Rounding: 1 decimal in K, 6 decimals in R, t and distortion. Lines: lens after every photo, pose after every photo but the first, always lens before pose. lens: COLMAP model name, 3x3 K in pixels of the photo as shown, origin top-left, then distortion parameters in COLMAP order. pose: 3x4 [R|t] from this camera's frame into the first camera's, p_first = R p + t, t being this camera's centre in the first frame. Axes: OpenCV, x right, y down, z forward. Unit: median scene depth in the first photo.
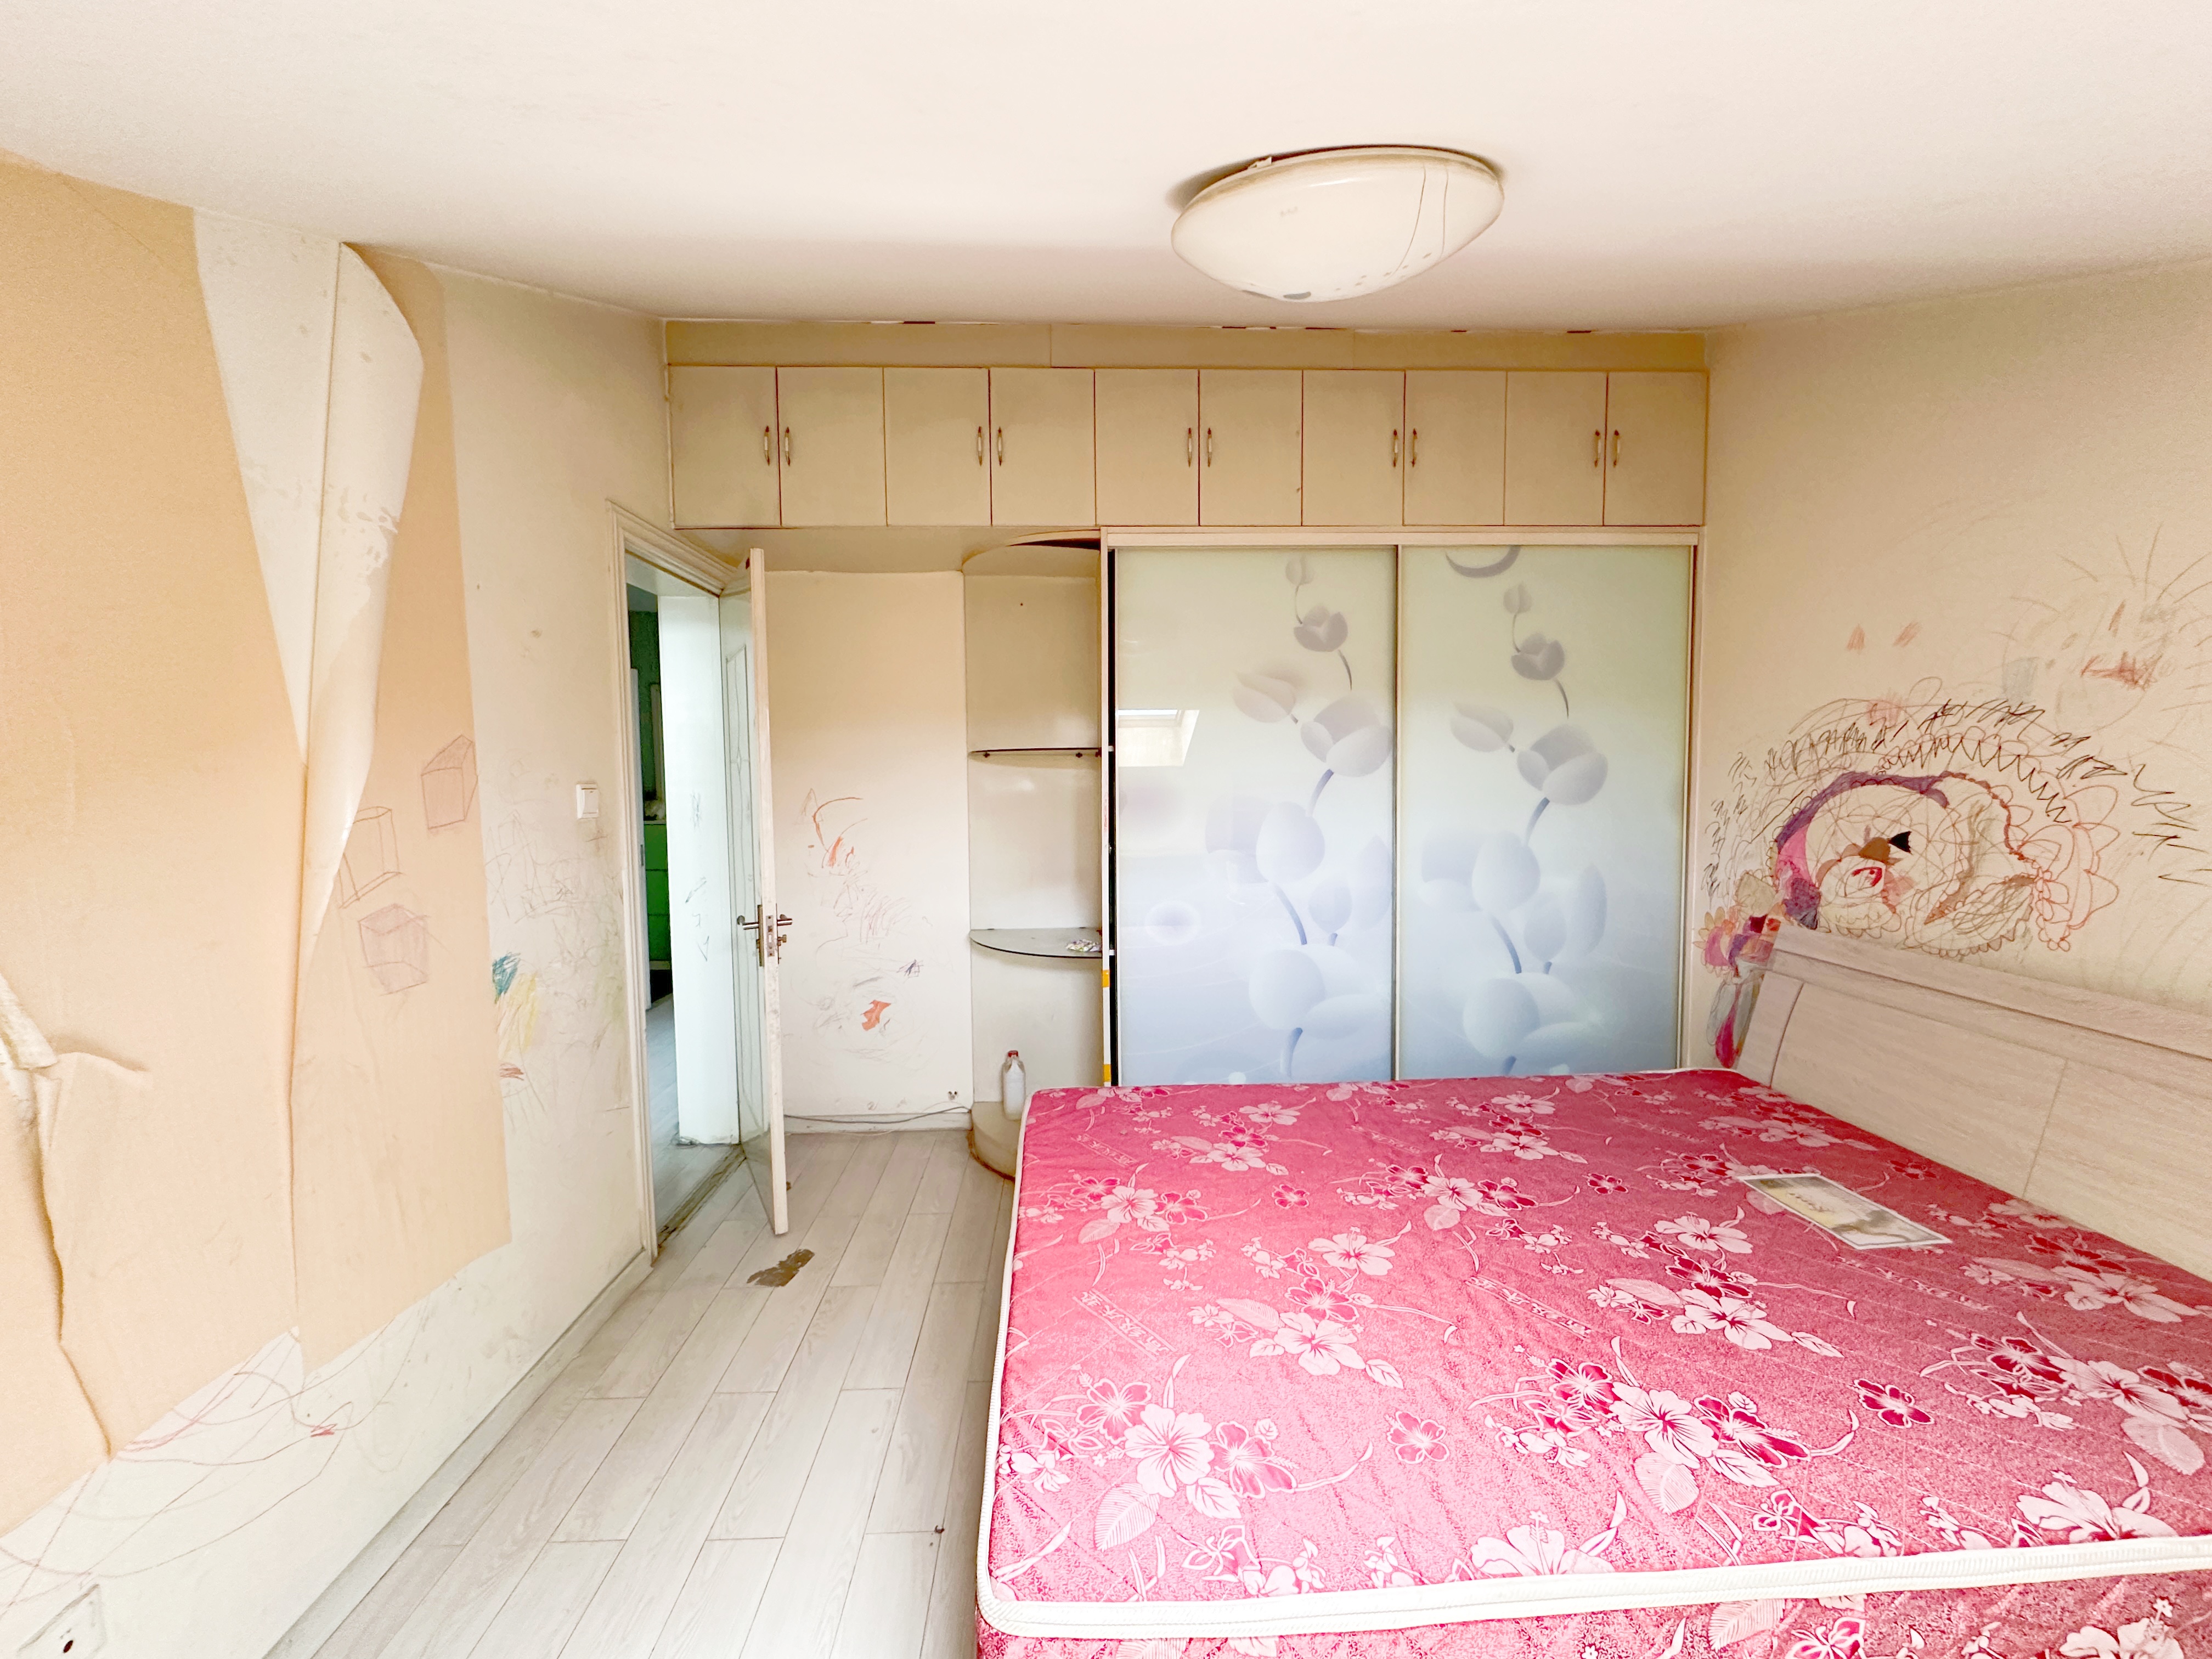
lens RADIAL K [[898.2, 0, 1106.4], [0, 898.2, 826.9], [0, 0, 1]] dist [0.000915, 0.000104]
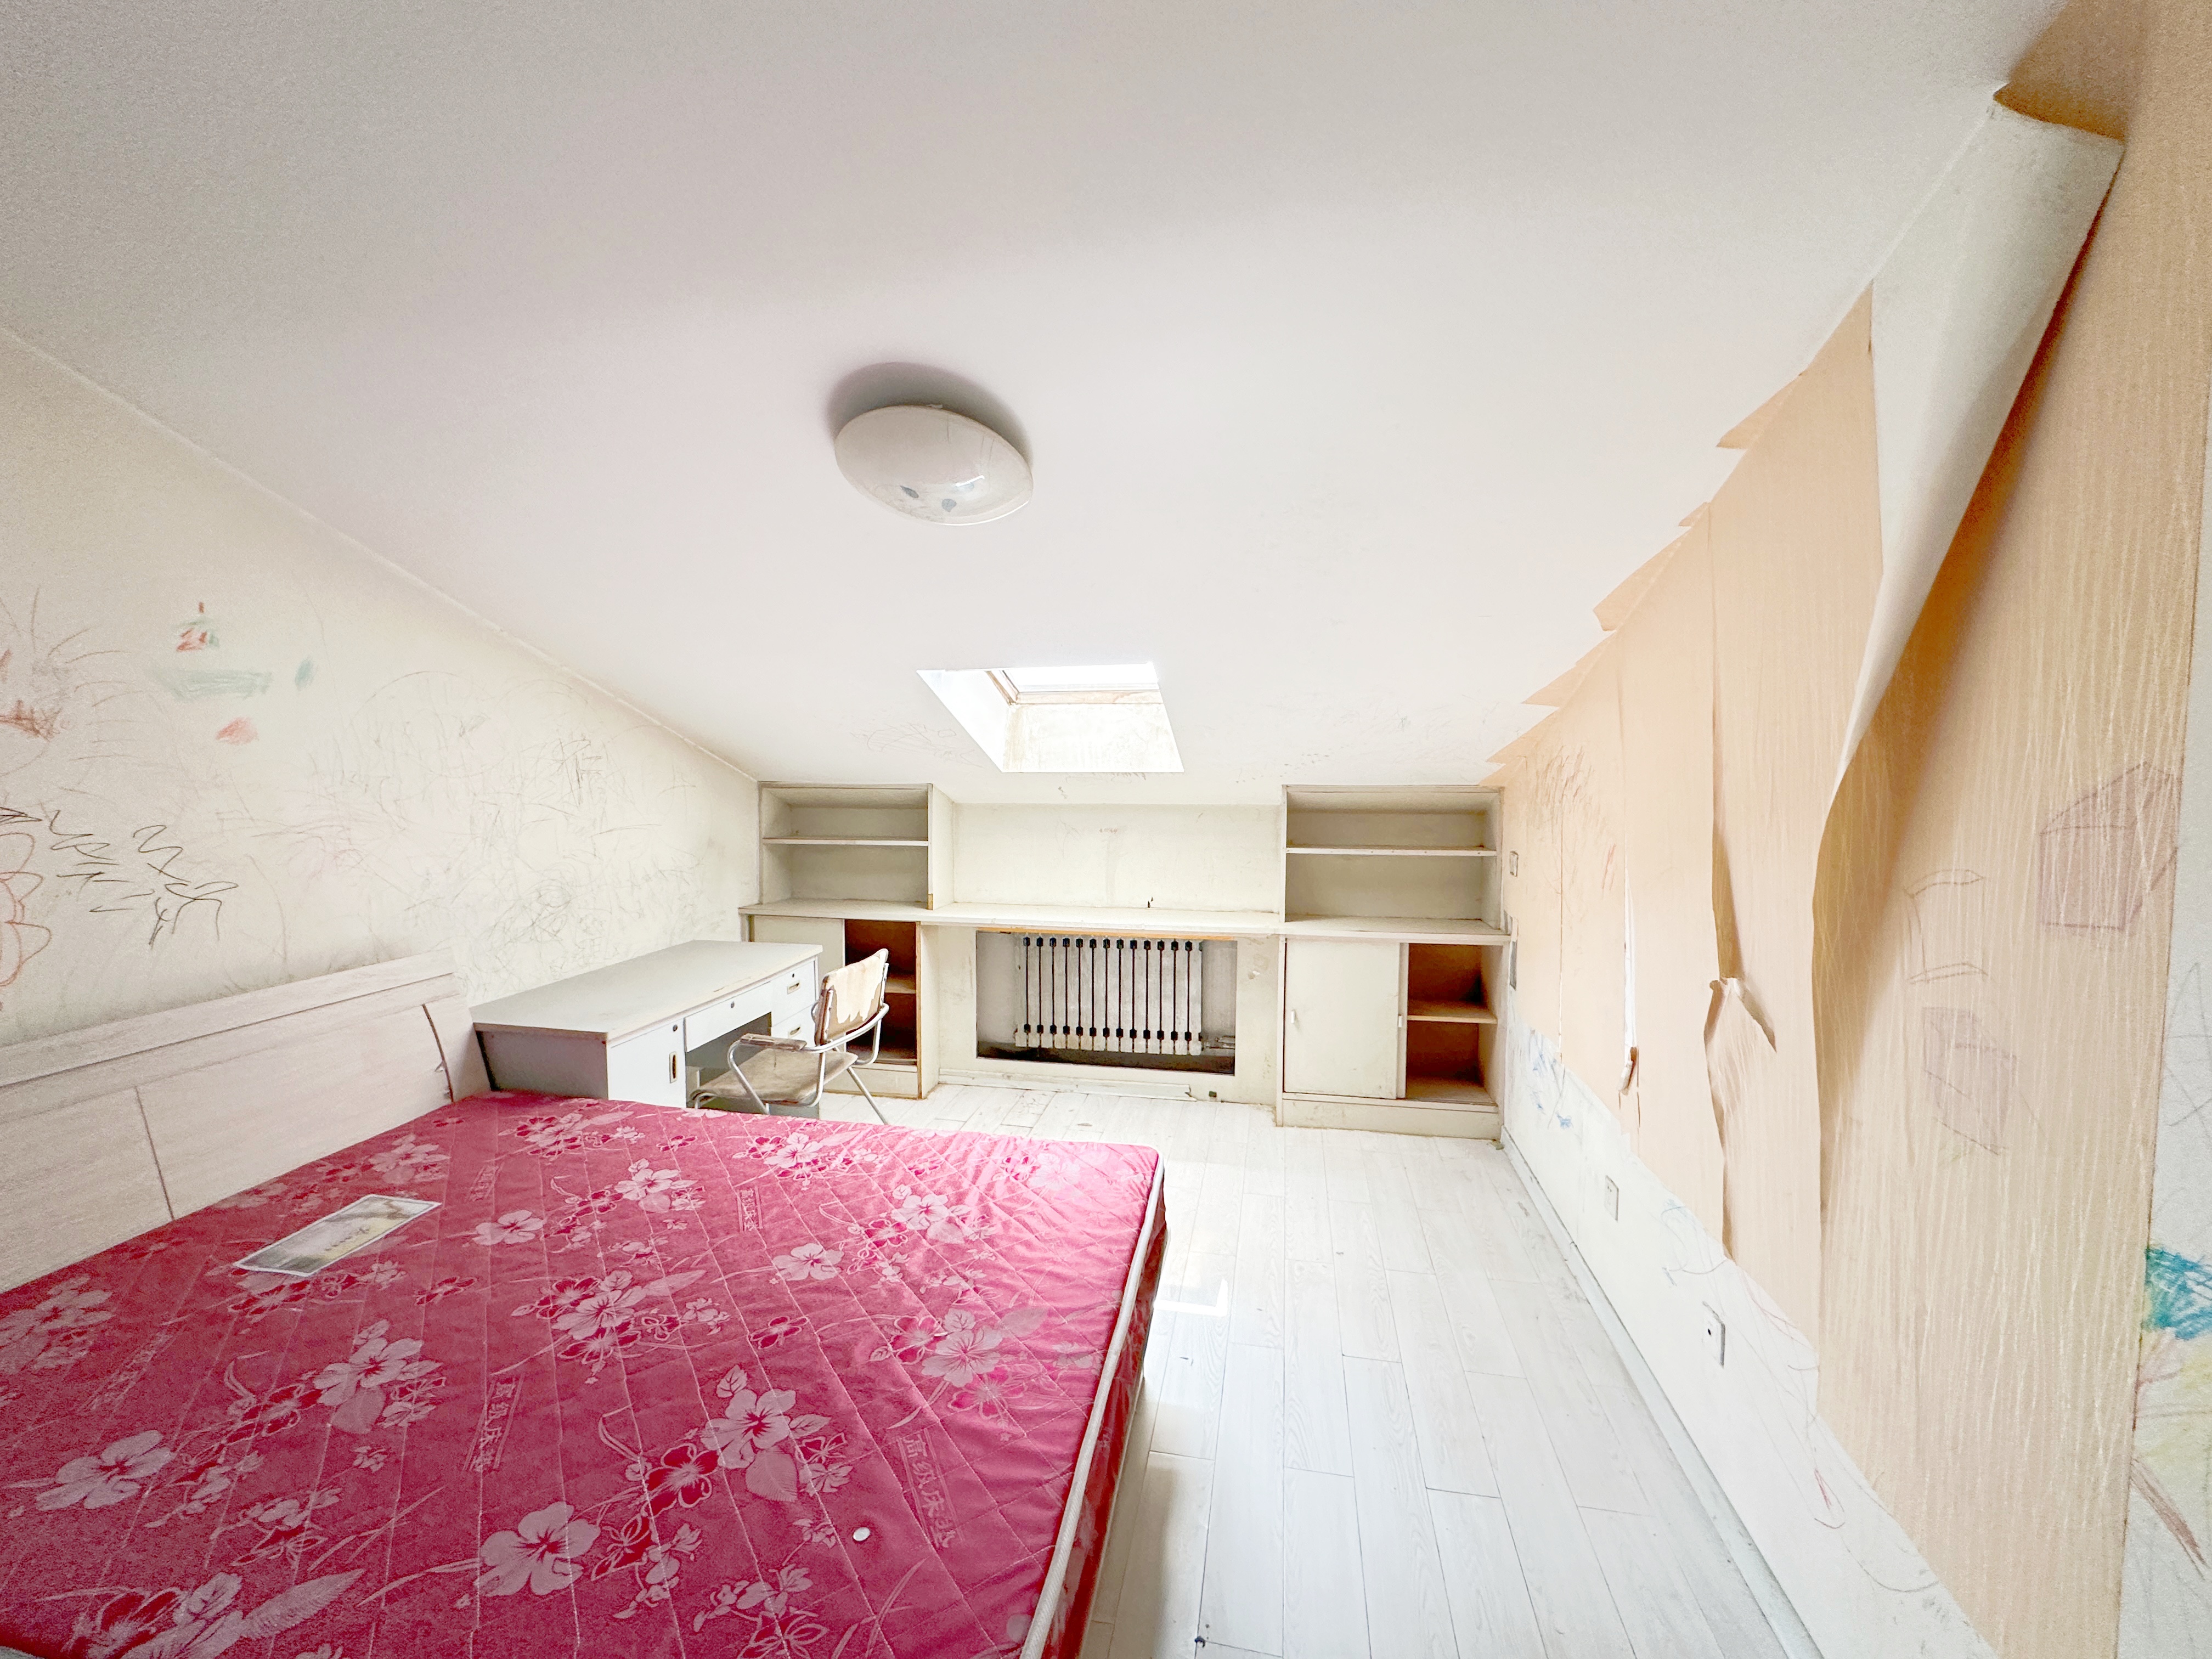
lens RADIAL K [[898.2, 0, 1102.9], [0, 898.2, 821.0], [0, 0, 1]] dist [0.000915, 0.000104]
pose [[-0.972734, -0.004636, 0.231877, -0.287543], [0.024714, 0.992036, 0.123509, -0.157415], [-0.230603, 0.125872, -0.964872, 1.739314]]
